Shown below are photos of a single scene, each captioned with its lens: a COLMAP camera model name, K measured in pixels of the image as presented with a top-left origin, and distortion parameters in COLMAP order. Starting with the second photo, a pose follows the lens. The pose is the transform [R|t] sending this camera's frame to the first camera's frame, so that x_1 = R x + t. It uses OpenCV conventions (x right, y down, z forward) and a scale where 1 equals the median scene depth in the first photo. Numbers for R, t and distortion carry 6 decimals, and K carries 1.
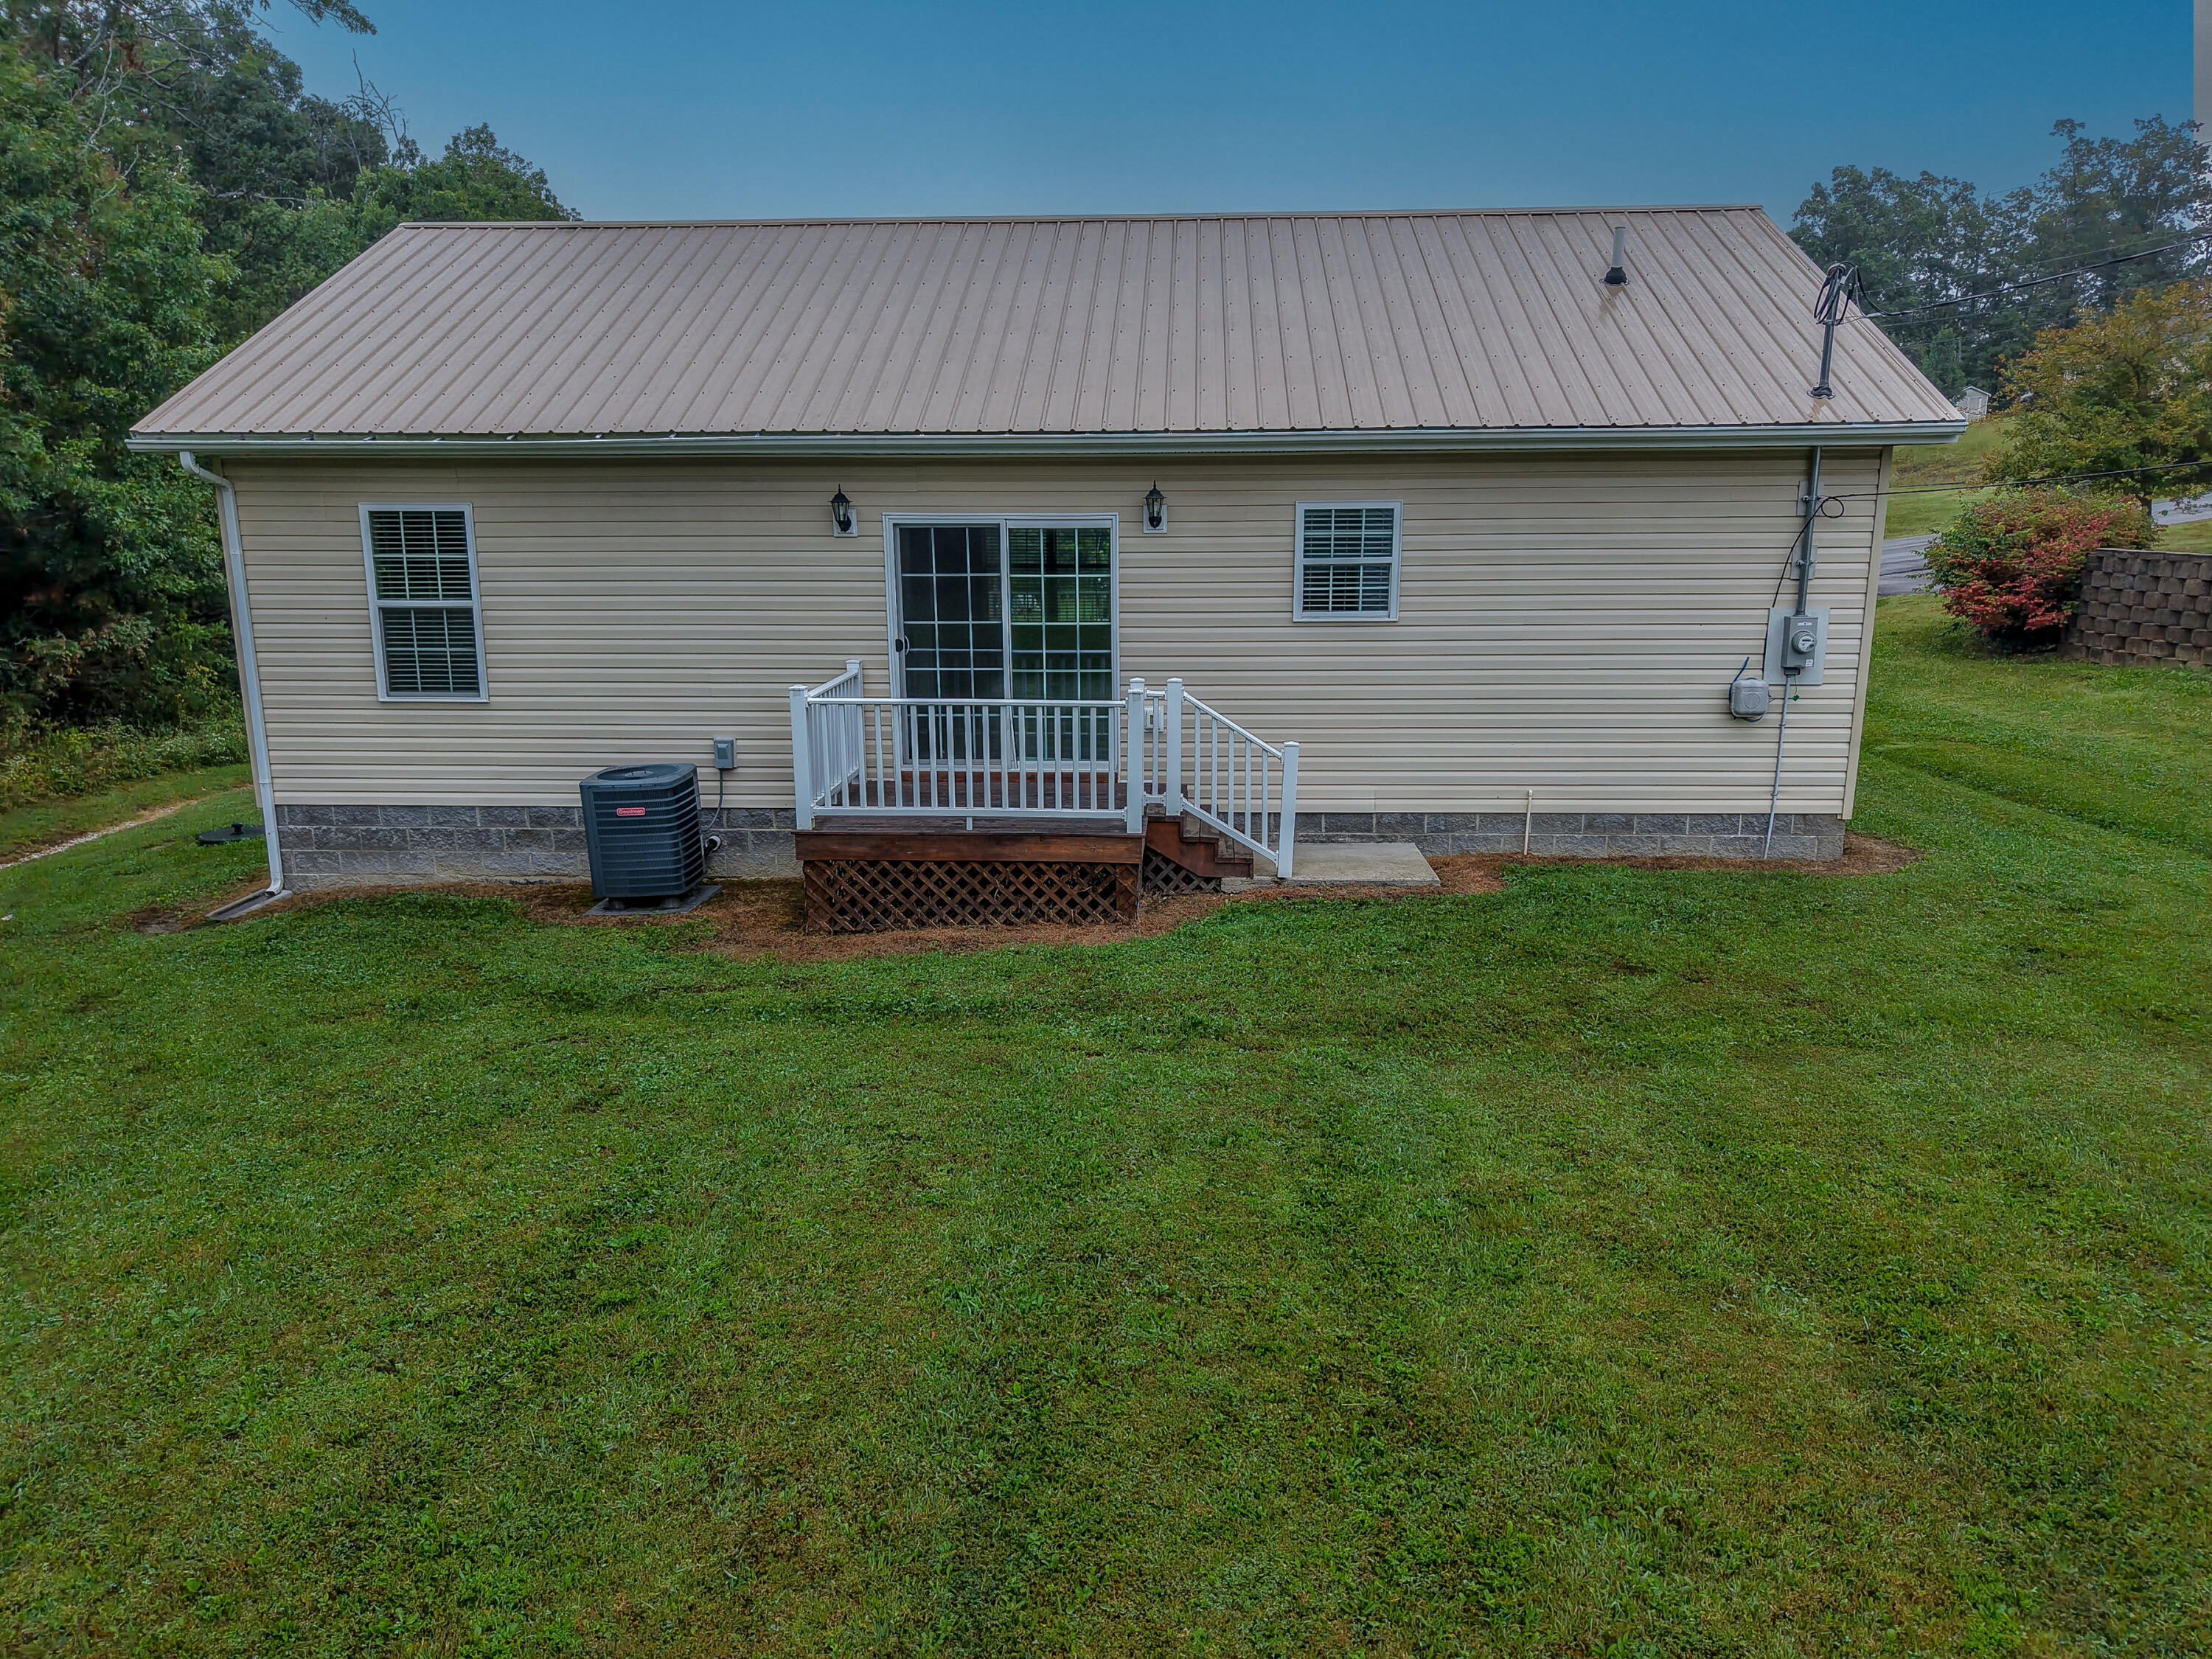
lens RADIAL K [[1493.9, 0, 1097.7], [0, 1493.9, 849.0], [0, 0, 1]] dist [0.033196, -0.032257]
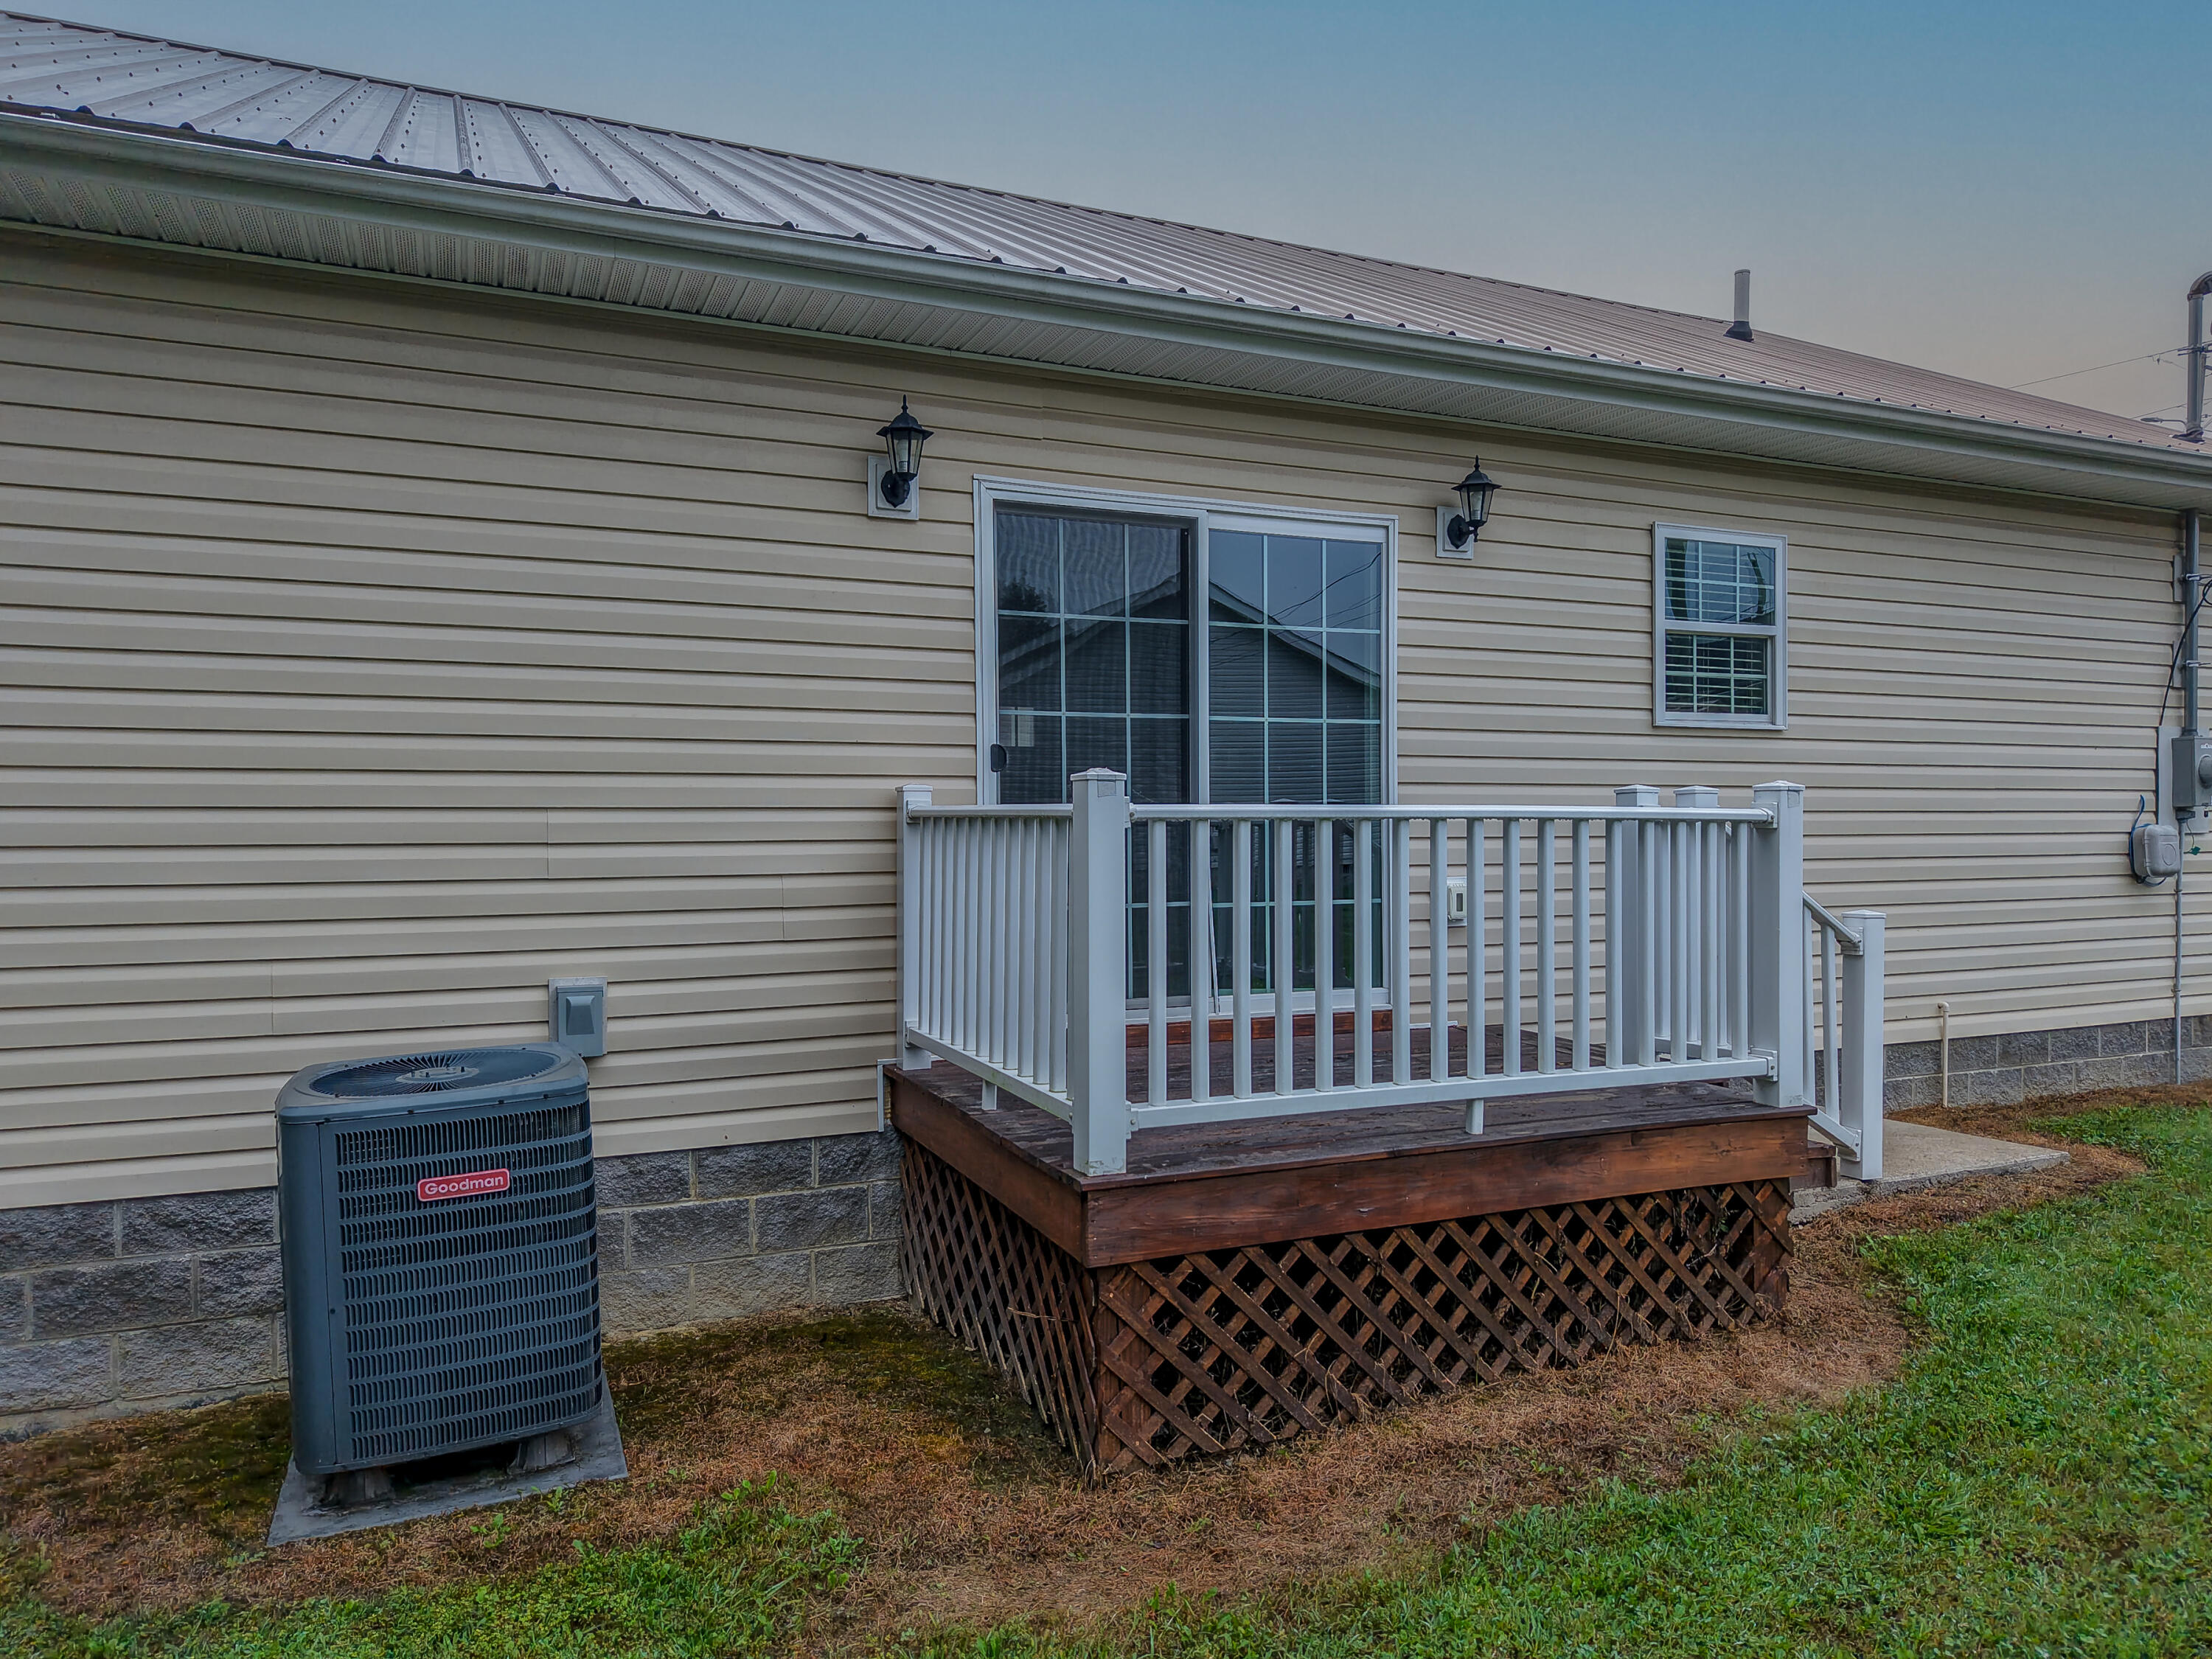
lens RADIAL K [[1488.0, 0, 1111.3], [0, 1488.0, 829.9], [0, 0, 1]] dist [0.028674, -0.027035]
pose [[0.892825, 0.000136, 0.450404, -0.317784], [0.100799, 0.974576, -0.200104, -0.019752], [-0.438980, 0.224058, 0.870112, 0.607685]]
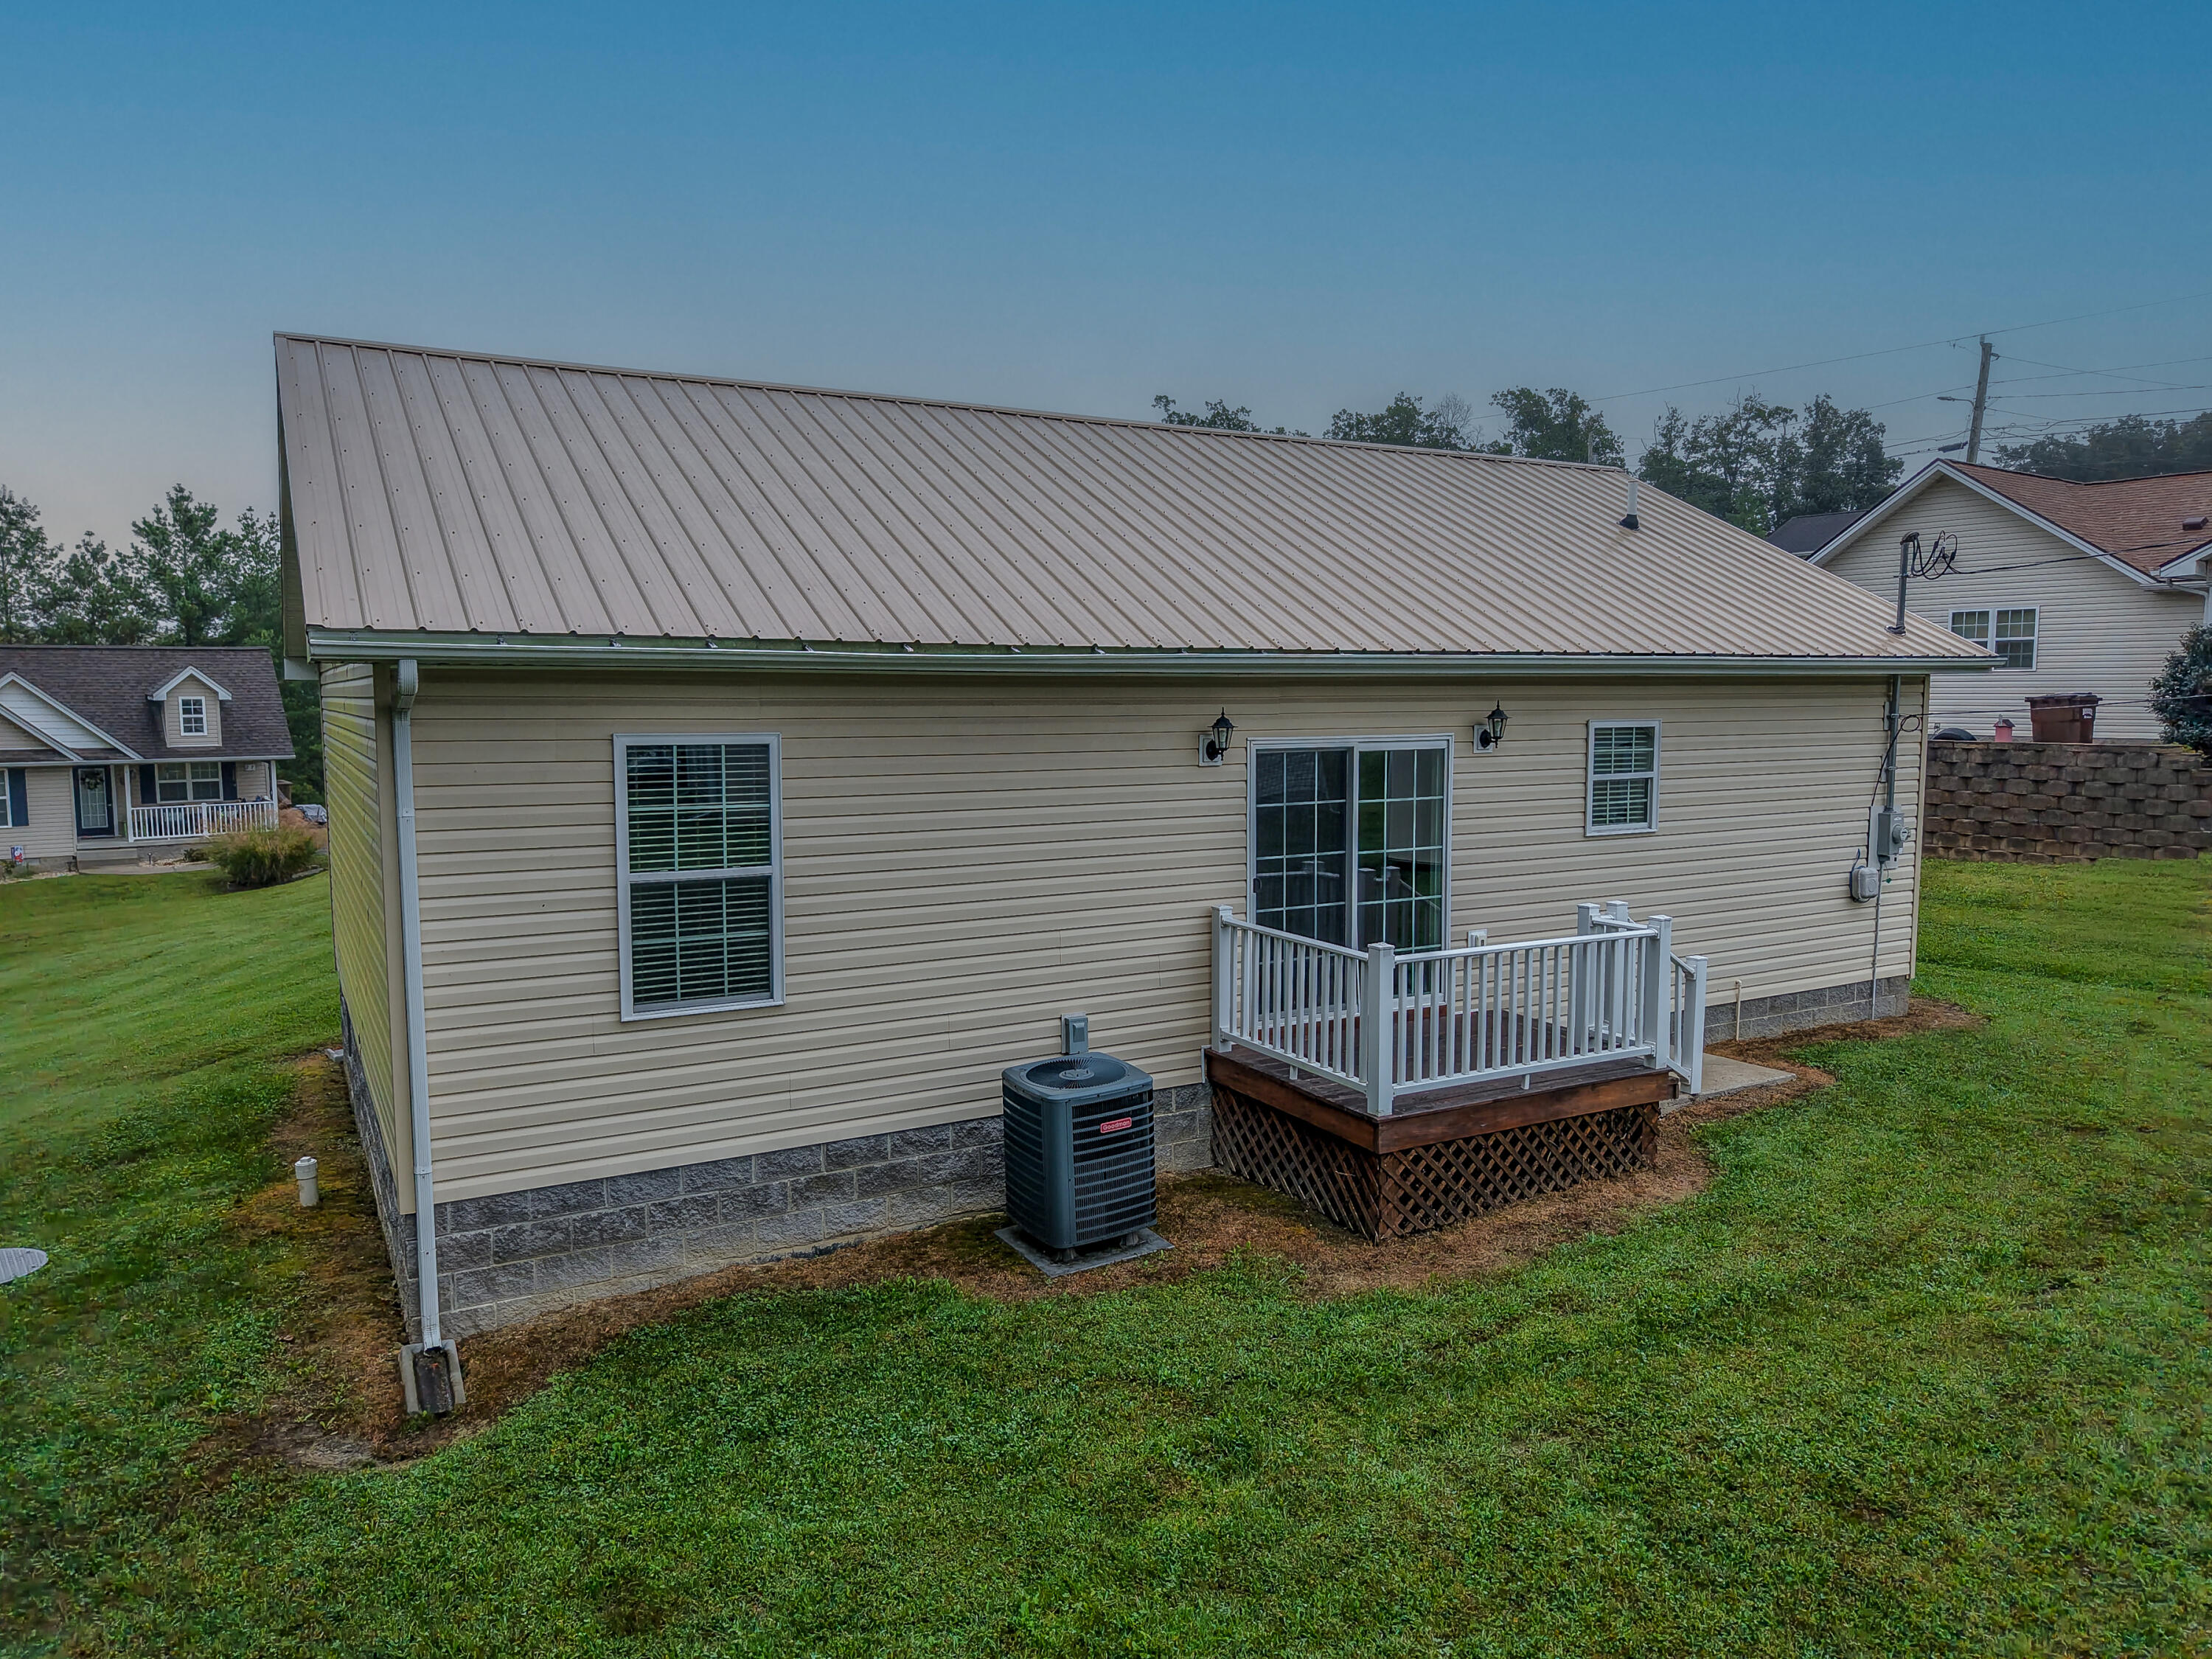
lens RADIAL K [[1480.3, 0, 1121.9], [0, 1480.3, 836.7], [0, 0, 1]] dist [0.117075, -0.254295]
pose [[0.842676, -0.049813, 0.536112, -0.680669], [0.118858, 0.988357, -0.094992, -0.094519], [-0.525138, 0.143768, 0.838785, 0.322590]]
